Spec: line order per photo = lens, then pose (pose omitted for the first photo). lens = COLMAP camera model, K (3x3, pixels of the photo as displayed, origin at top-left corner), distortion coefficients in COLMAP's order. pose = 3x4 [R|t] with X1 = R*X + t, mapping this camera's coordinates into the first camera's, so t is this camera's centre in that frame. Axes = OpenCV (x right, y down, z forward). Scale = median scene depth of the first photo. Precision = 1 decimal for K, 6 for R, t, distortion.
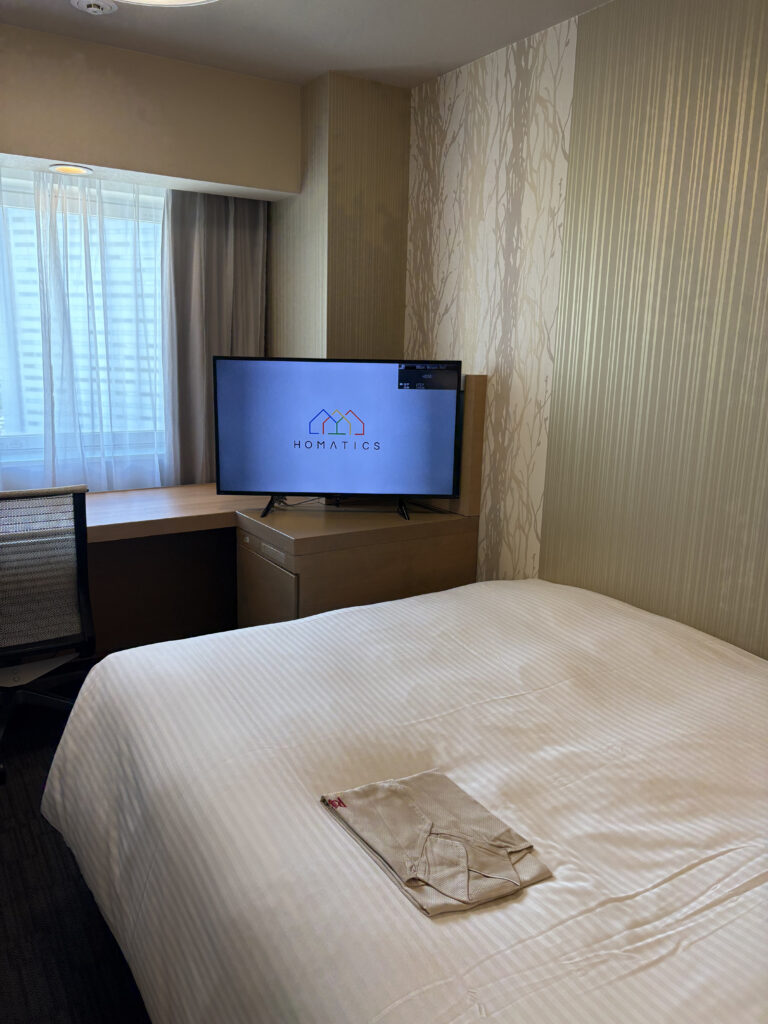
lens RADIAL K [[799.4, 0, 379.8], [0, 799.4, 513.4], [0, 0, 1]] dist [0.019404, 0.002363]
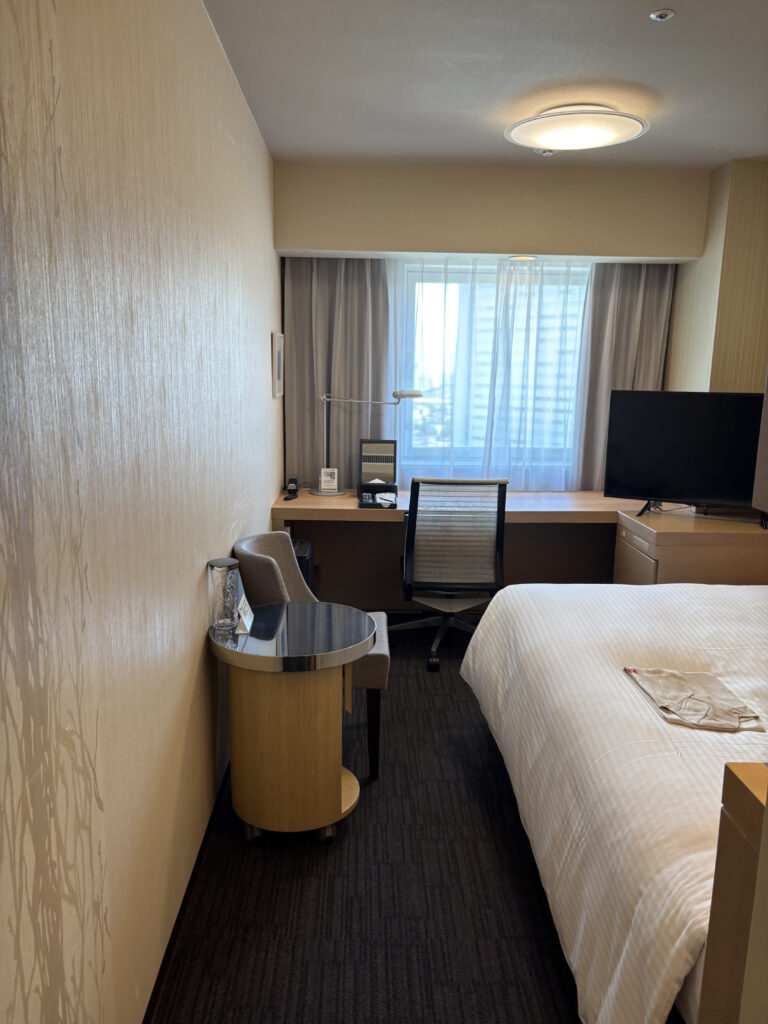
lens RADIAL K [[799.4, 0, 379.8], [0, 799.4, 513.4], [0, 0, 1]] dist [0.019404, 0.002363]
pose [[0.864858, 0.082237, -0.495236, 0.228776], [-0.100340, 0.994903, -0.010018, 0.094645], [0.491887, 0.058356, 0.868701, -0.541463]]
